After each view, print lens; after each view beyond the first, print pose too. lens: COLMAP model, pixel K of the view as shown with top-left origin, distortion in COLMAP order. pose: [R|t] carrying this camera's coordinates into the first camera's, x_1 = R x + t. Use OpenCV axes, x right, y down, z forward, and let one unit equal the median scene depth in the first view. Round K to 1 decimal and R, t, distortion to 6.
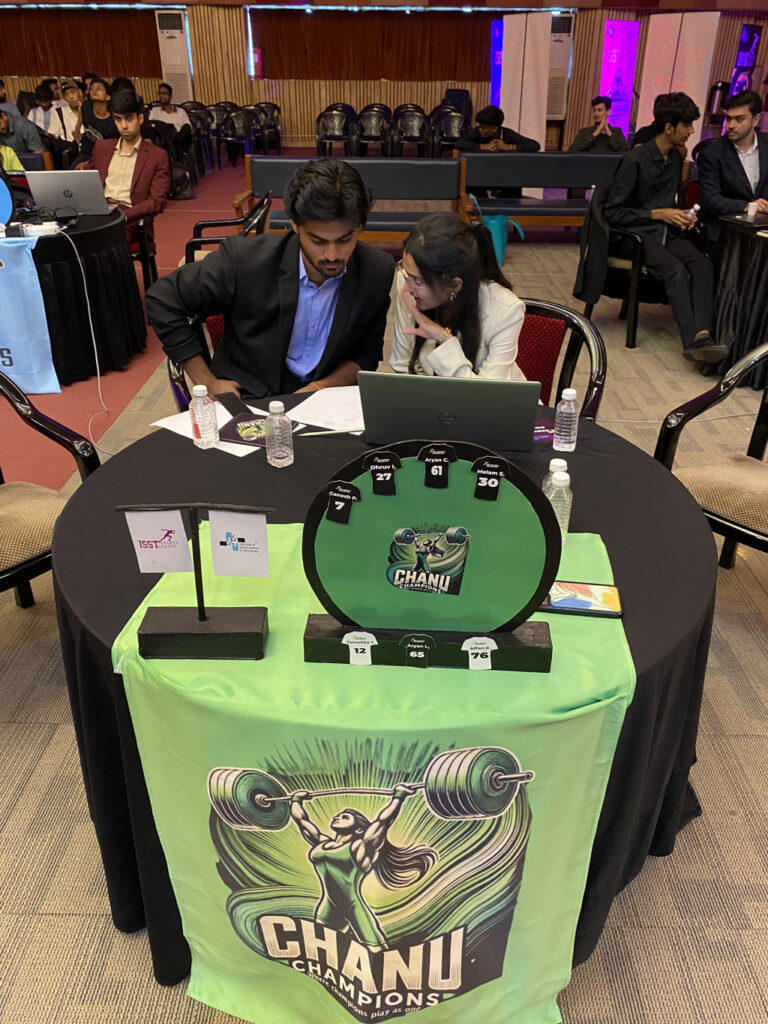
lens RADIAL K [[778.1, 0, 385.5], [0, 778.1, 519.6], [0, 0, 1]] dist [0.030736, -0.029443]
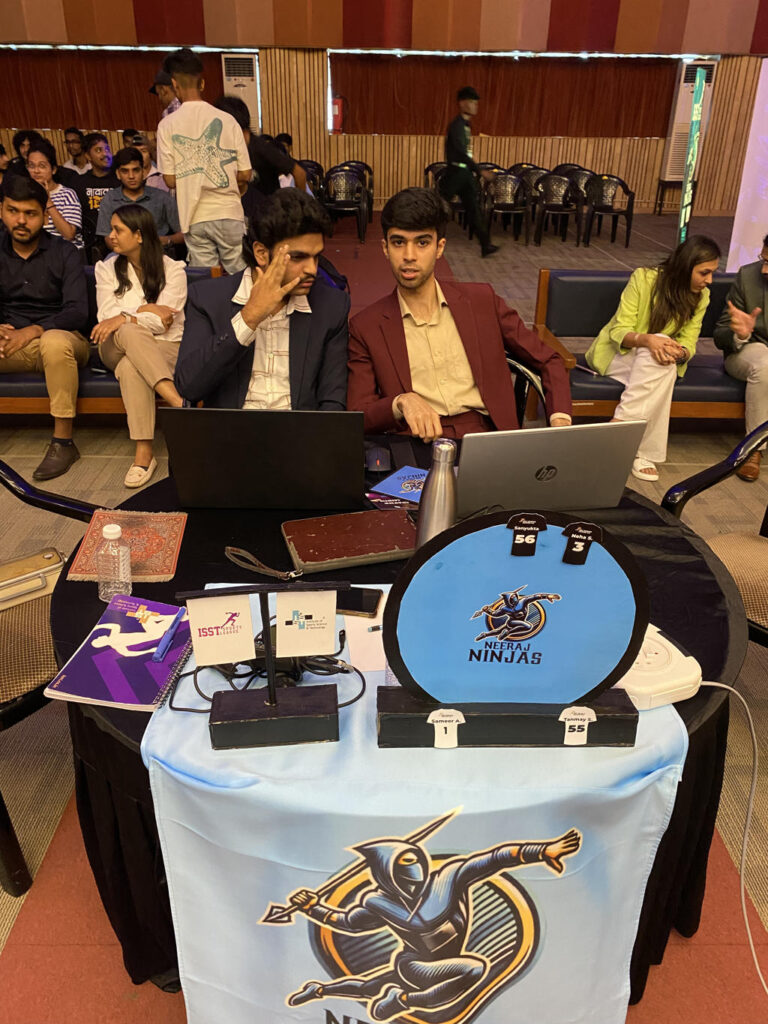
lens RADIAL K [[778.1, 0, 378.2], [0, 778.1, 507.0], [0, 0, 1]] dist [0.030736, -0.029443]
pose [[0.999697, -0.006190, 0.023831, -0.149308], [0.007619, 0.998149, -0.060336, -0.113953], [-0.023413, 0.060499, 0.997894, 0.189301]]
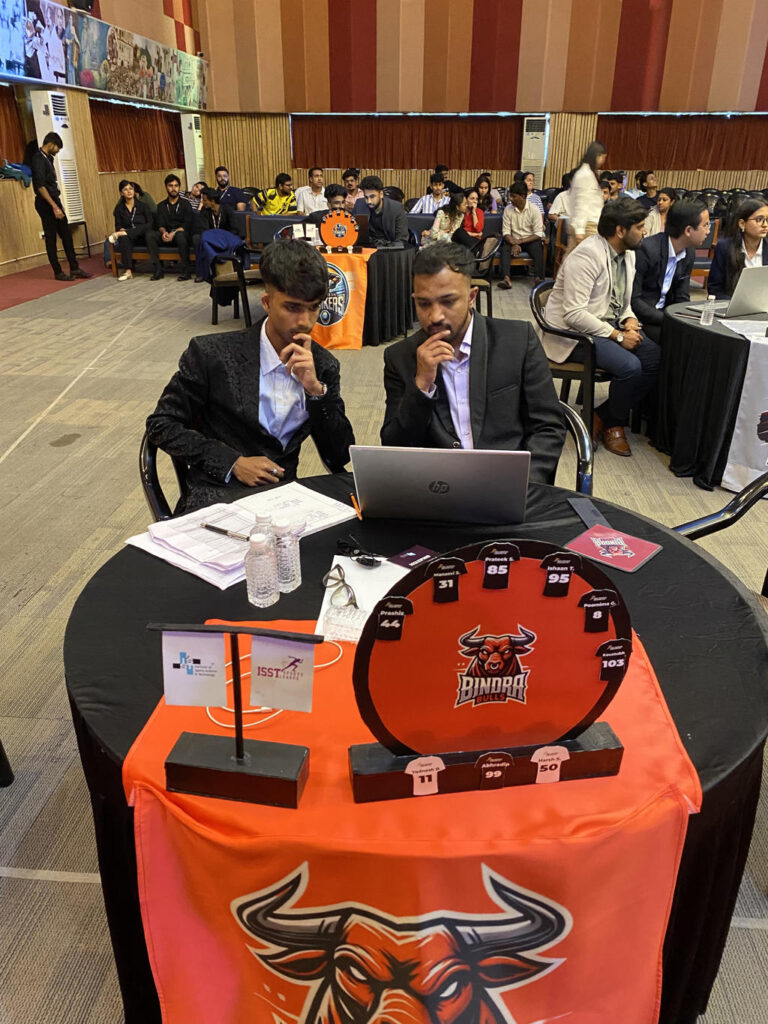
lens RADIAL K [[778.1, 0, 380.9], [0, 778.1, 509.7], [0, 0, 1]] dist [0.030736, -0.029443]
pose [[0.998186, 0.021287, -0.056313, -0.436386], [-0.027050, 0.994248, -0.103626, 0.094577], [0.053783, 0.104961, 0.993021, -0.164428]]
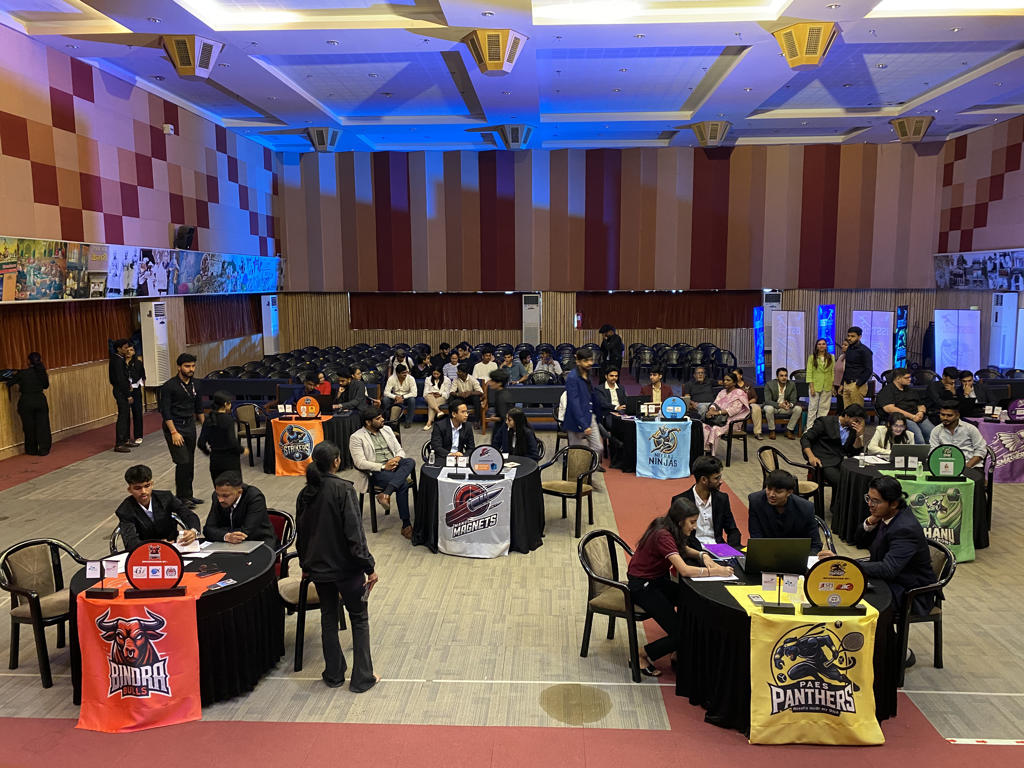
lens RADIAL K [[778.1, 0, 513.8], [0, 778.1, 387.4], [0, 0, 1]] dist [0.030736, -0.029443]
pose [[0.999490, -0.007807, -0.030972, -0.262707], [-0.004660, 0.923654, -0.383199, 0.158187], [0.031599, 0.383148, 0.923147, -0.434115]]
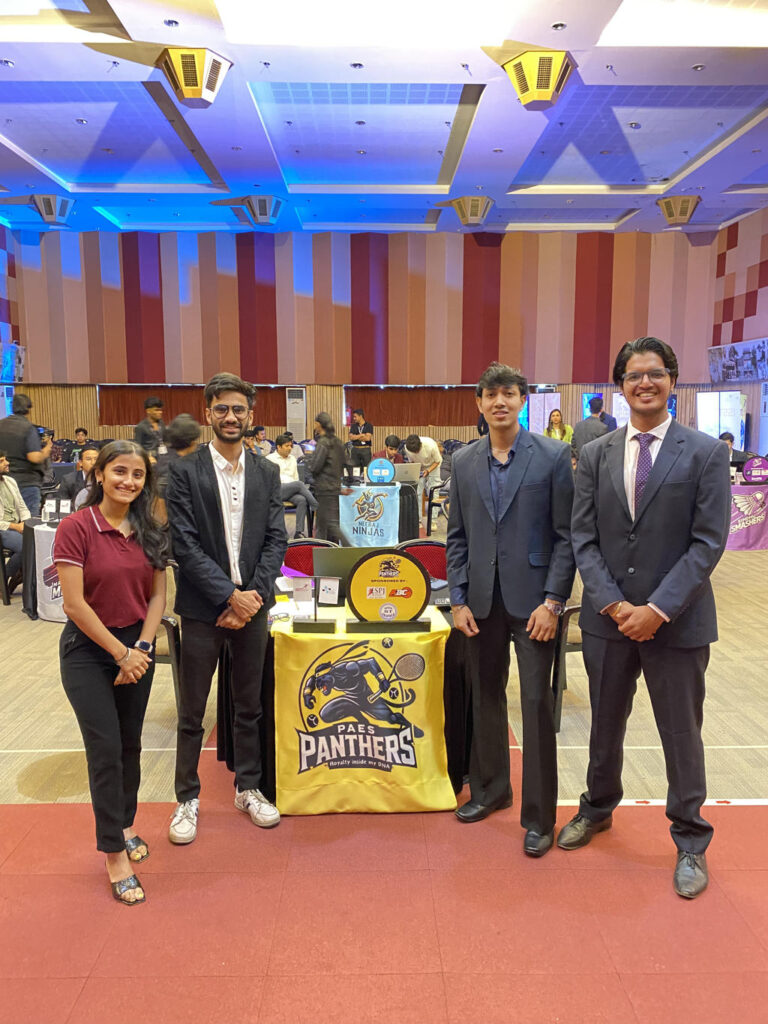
lens RADIAL K [[778.1, 0, 385.0], [0, 778.1, 516.4], [0, 0, 1]] dist [0.030736, -0.029443]
pose [[0.999338, -0.012743, 0.034080, -0.153412], [0.024796, 0.923997, -0.381596, 0.176528], [-0.026627, 0.382188, 0.923701, -0.327597]]
